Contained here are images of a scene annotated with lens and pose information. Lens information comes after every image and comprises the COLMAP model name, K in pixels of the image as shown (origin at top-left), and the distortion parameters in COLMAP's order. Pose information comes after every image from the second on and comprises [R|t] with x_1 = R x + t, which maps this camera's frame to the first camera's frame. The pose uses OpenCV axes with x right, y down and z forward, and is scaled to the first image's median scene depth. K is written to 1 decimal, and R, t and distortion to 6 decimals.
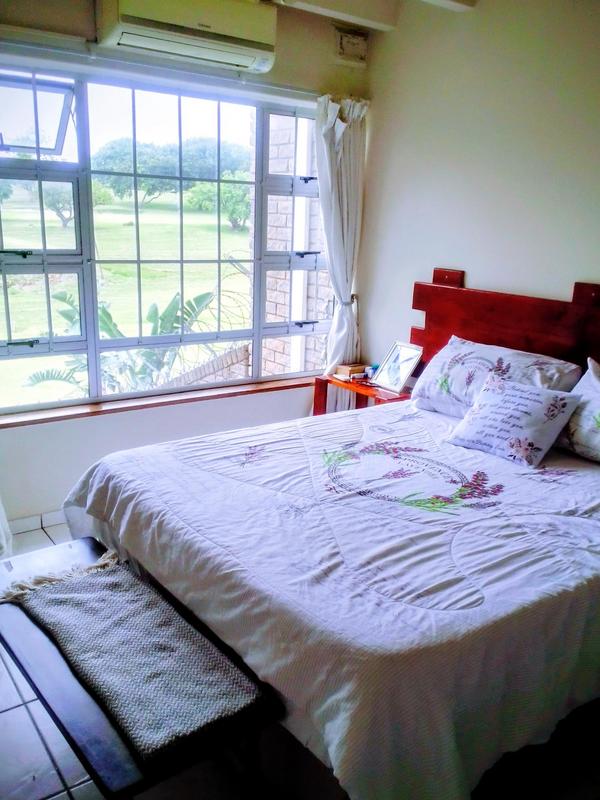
lens RADIAL K [[638.6, 0, 300.0], [0, 638.6, 400.0], [0, 0, 1]] dist [0.008205, 0.001215]
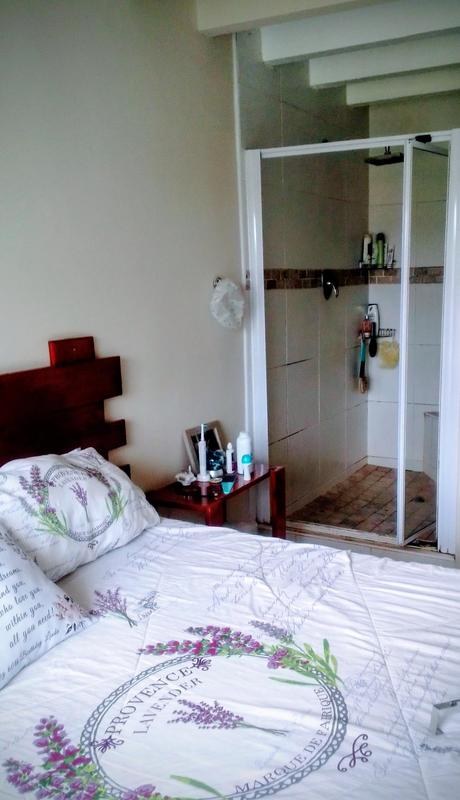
lens RADIAL K [[724.1, 0, 230.0], [0, 724.1, 400.0], [0, 0, 1]] dist [0.010369, 0.007483]
pose [[-0.440408, -0.167173, 0.882096, -0.373917], [0.238962, 0.925243, 0.294658, -0.327785], [-0.865412, 0.340557, -0.367536, 1.142267]]
